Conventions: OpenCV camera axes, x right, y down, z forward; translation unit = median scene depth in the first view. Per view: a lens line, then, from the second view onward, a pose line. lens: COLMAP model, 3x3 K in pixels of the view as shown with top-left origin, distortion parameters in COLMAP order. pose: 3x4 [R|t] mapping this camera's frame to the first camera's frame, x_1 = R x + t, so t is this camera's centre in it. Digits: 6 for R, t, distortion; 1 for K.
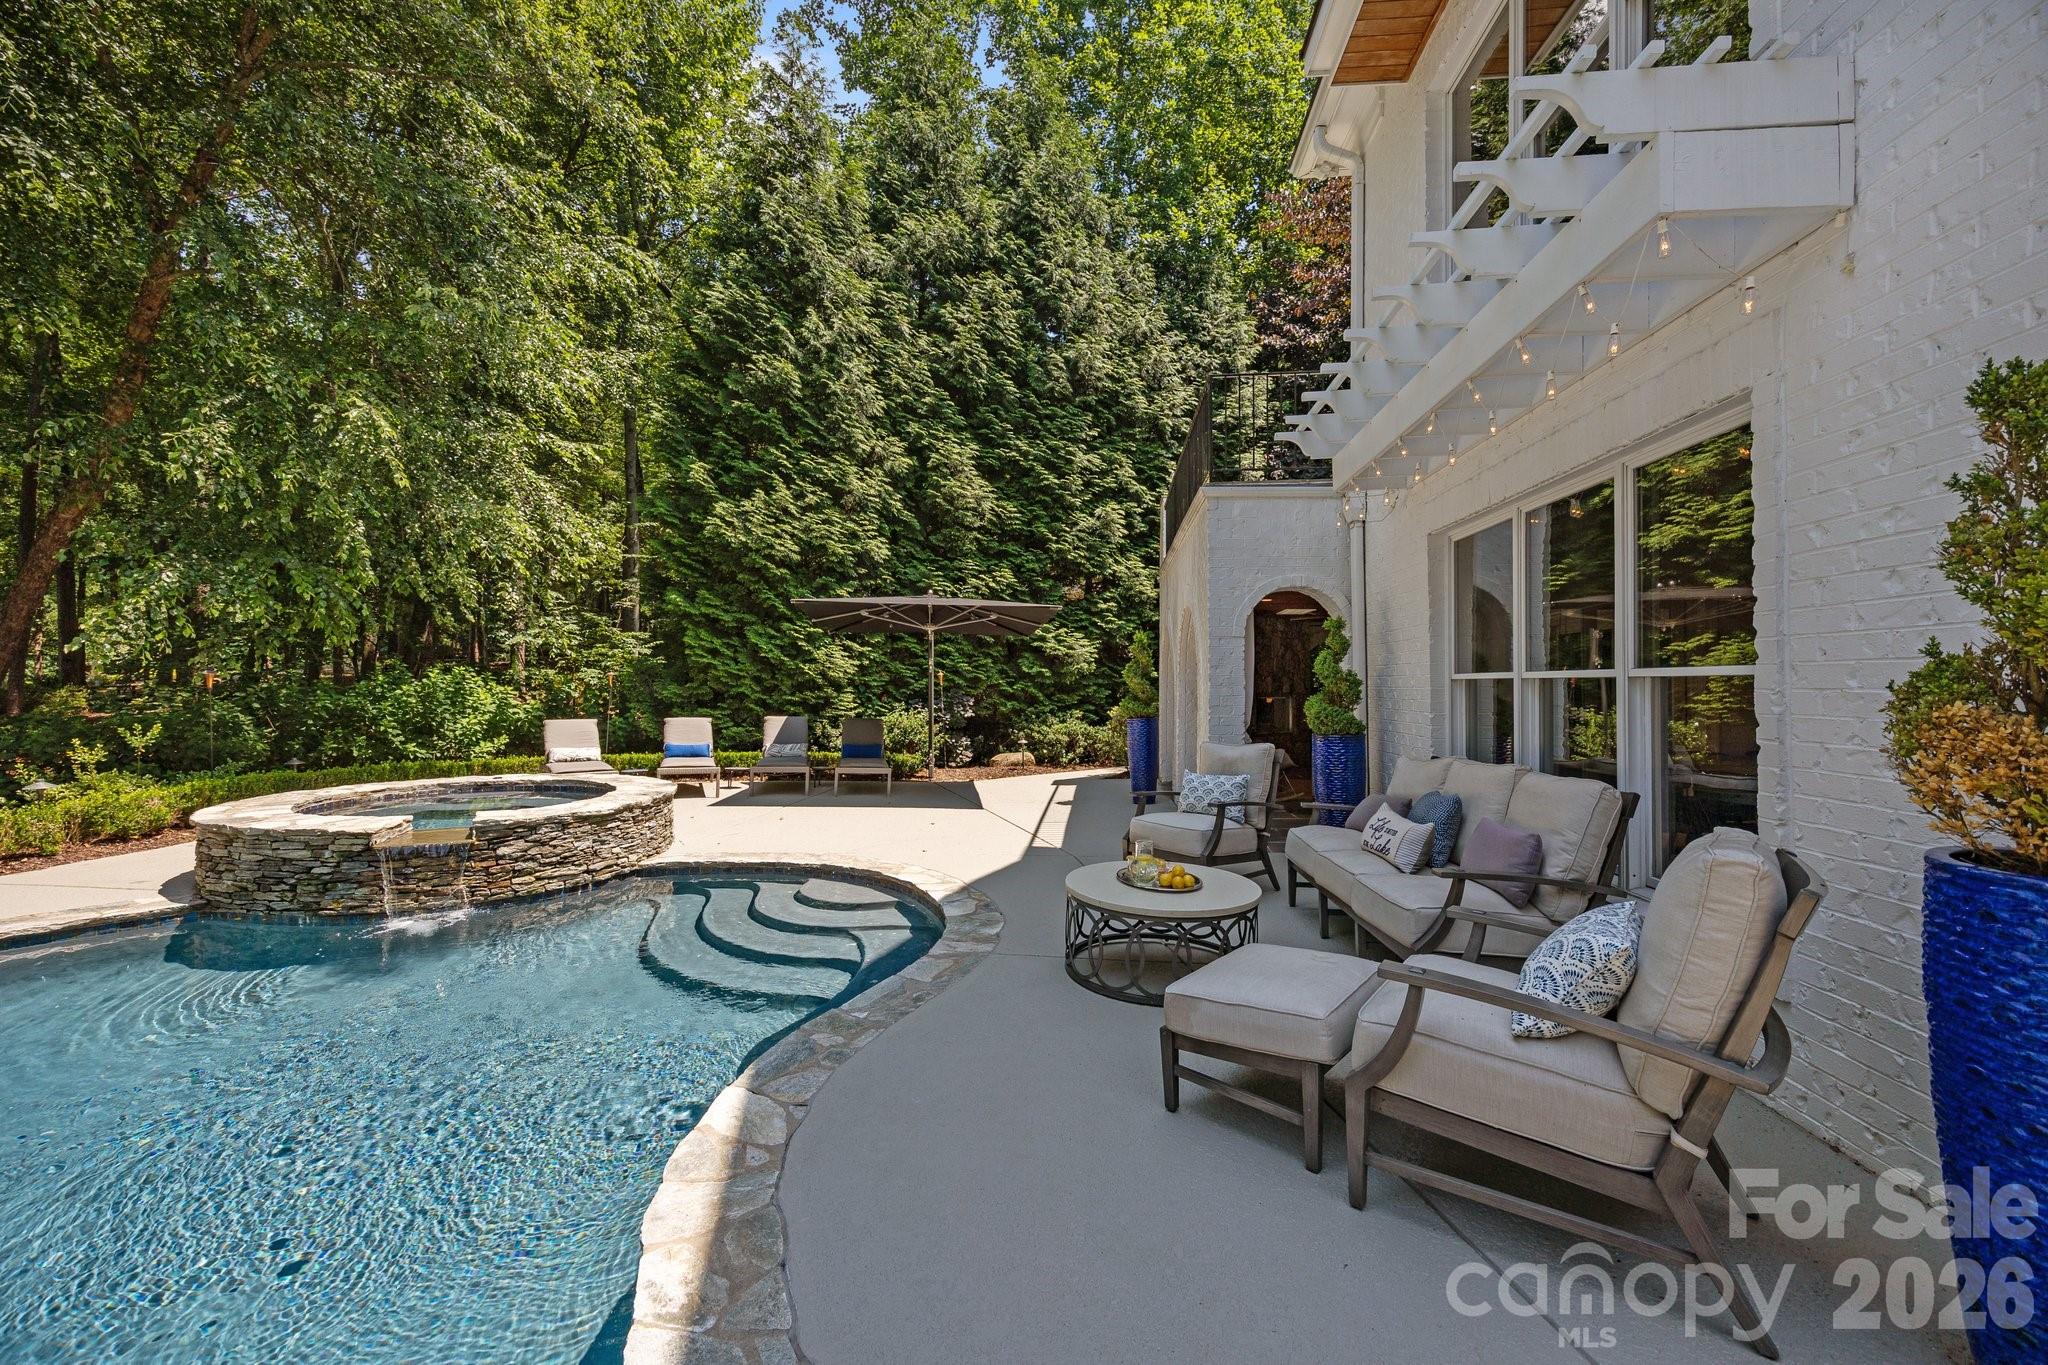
lens RADIAL K [[789.7, 0, 1019.6], [0, 789.7, 674.9], [0, 0, 1]] dist [-0.004031, 0.000006]
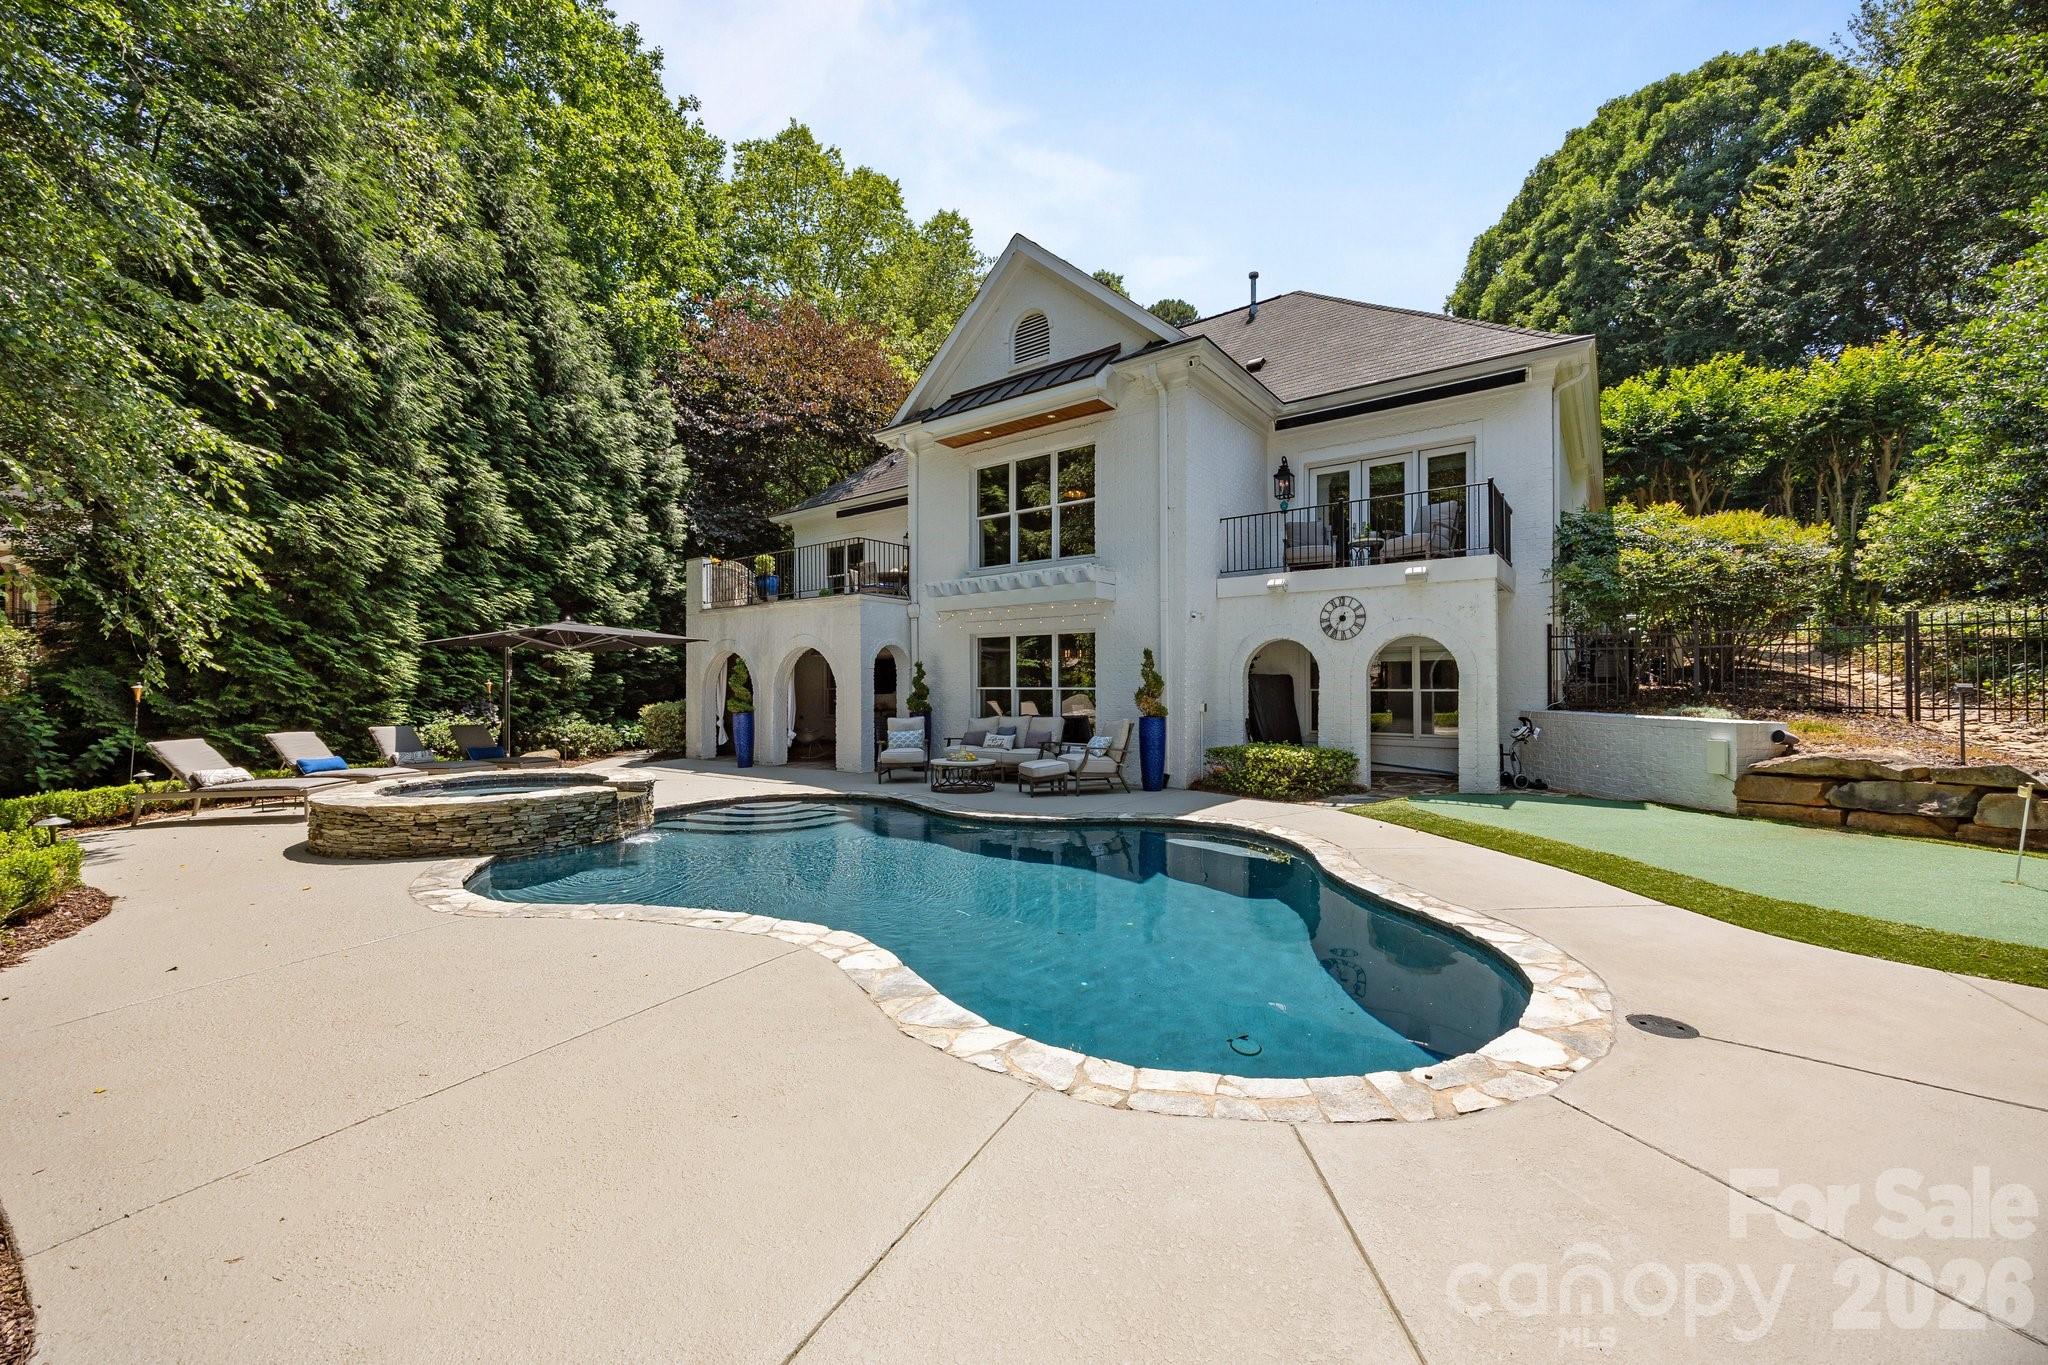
lens RADIAL K [[789.7, 0, 1026.4], [0, 789.7, 681.2], [0, 0, 1]] dist [-0.004031, 0.000006]
pose [[0.531529, -0.003611, 0.847033, -0.582404], [-0.006208, 0.999947, 0.008159, -0.015904], [-0.847017, -0.009595, 0.531478, -0.200086]]
